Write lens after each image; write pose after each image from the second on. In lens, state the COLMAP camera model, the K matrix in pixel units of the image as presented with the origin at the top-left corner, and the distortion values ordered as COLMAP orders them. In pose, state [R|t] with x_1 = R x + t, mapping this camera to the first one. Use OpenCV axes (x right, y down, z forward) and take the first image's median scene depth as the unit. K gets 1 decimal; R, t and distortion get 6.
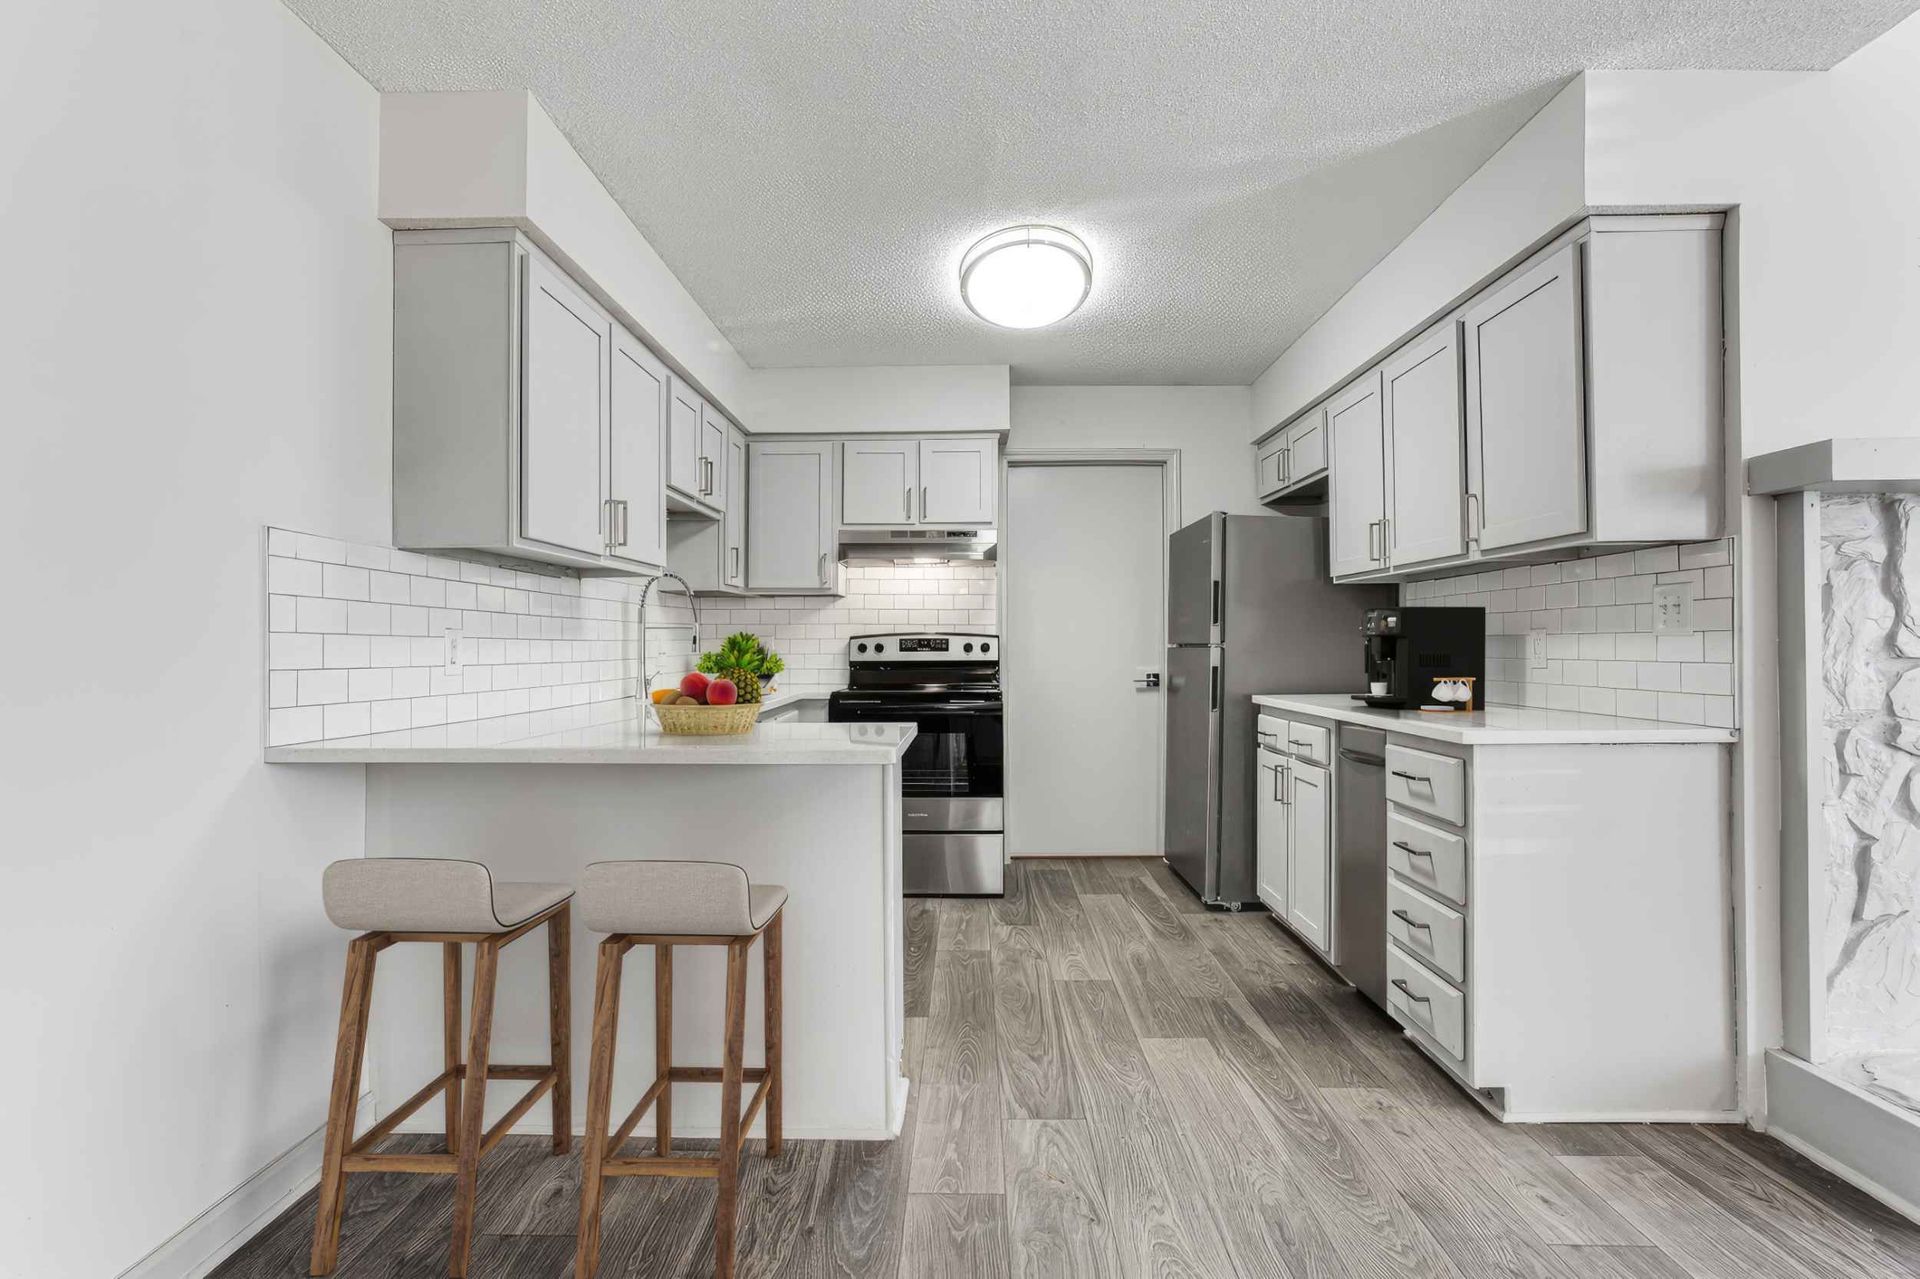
lens RADIAL K [[925.4, 0, 936.9], [0, 925.4, 637.6], [0, 0, 1]] dist [-0.060146, 0.032543]
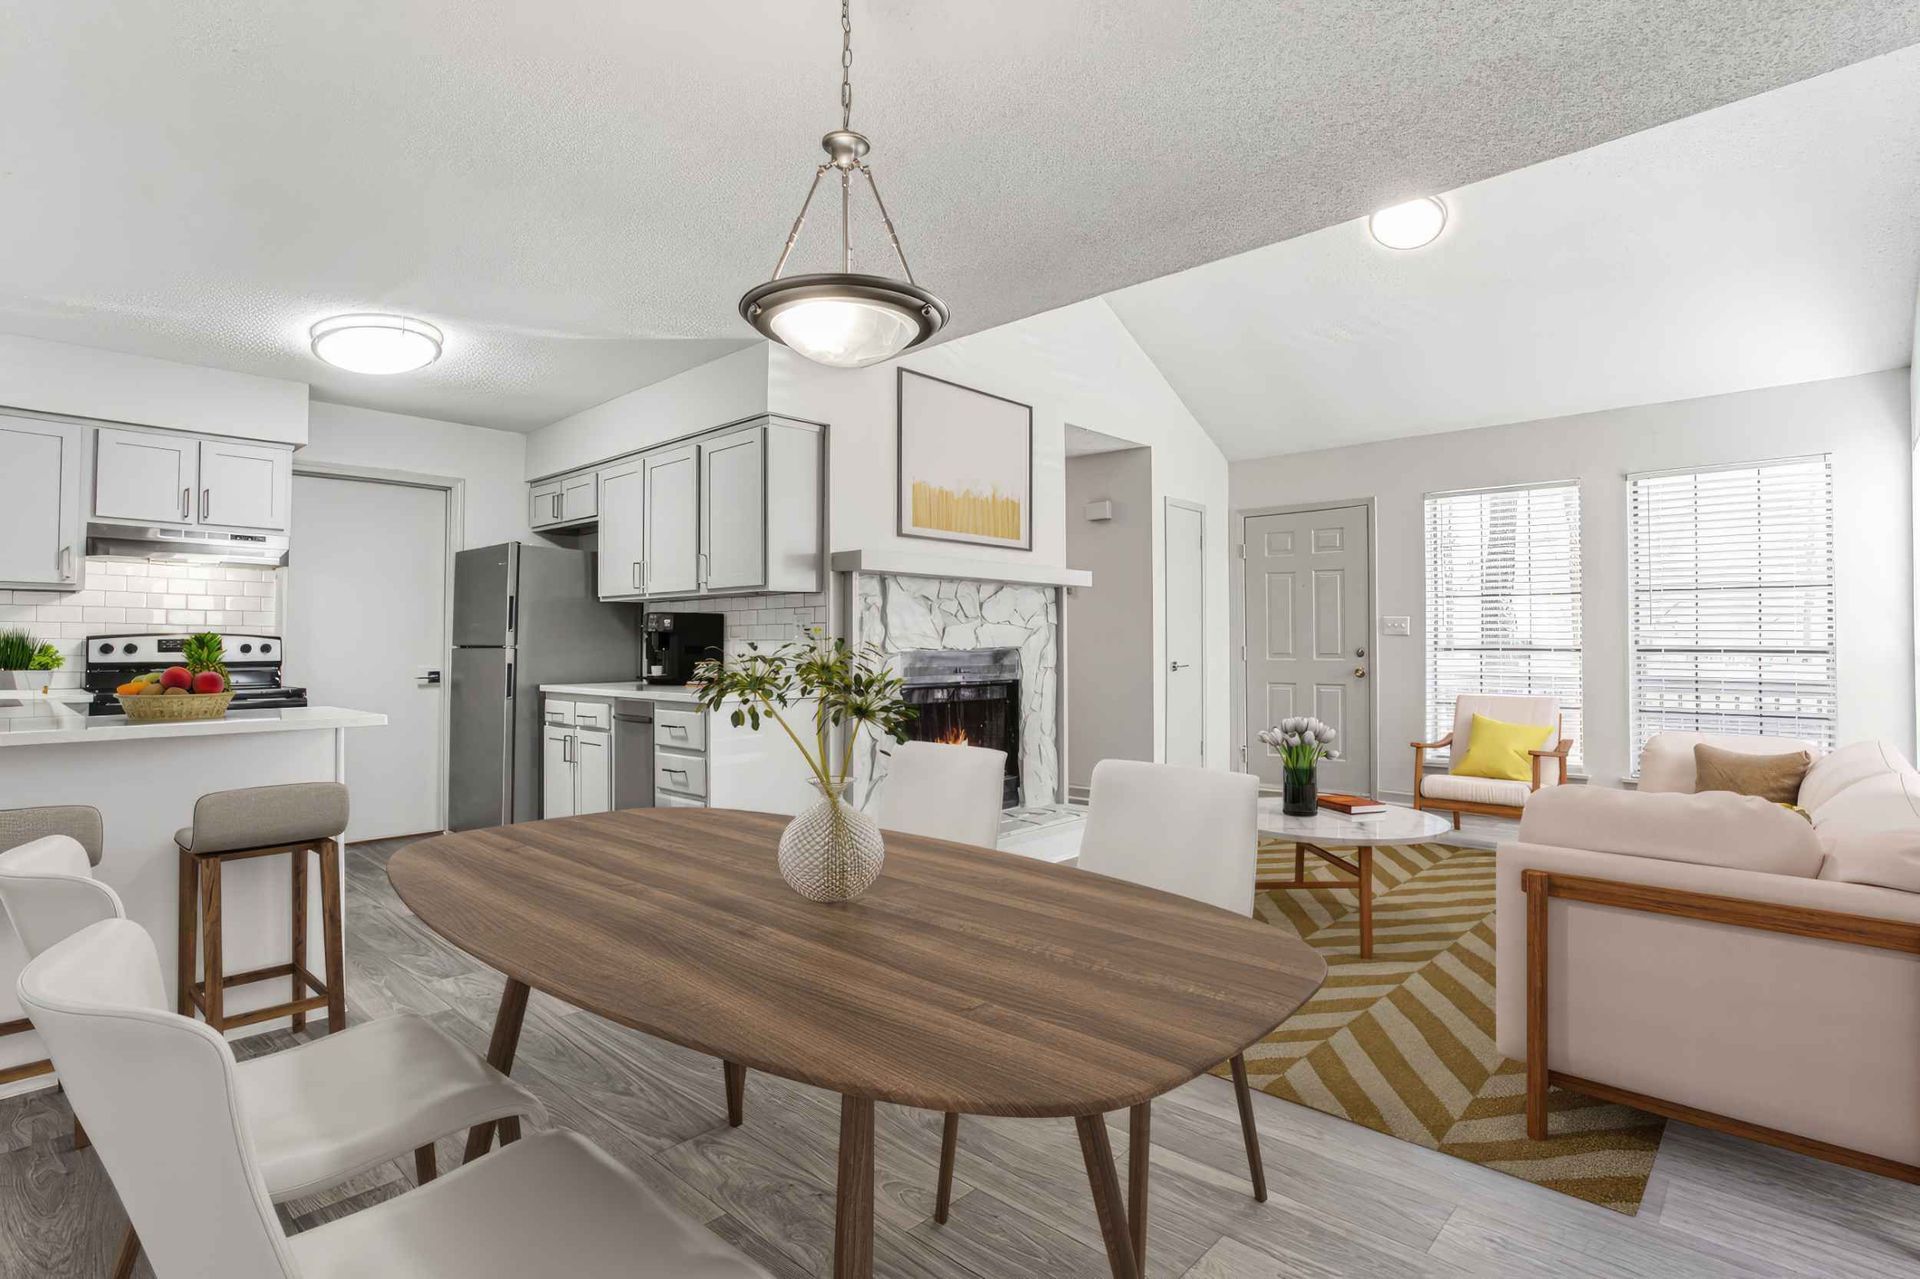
lens RADIAL K [[925.4, 0, 936.9], [0, 925.4, 637.6], [0, 0, 1]] dist [-0.060146, 0.032543]
pose [[0.673226, 0.008850, 0.739384, -0.252453], [-0.007417, 0.999959, -0.005217, -0.001941], [-0.739399, -0.001972, 0.673264, -0.305434]]
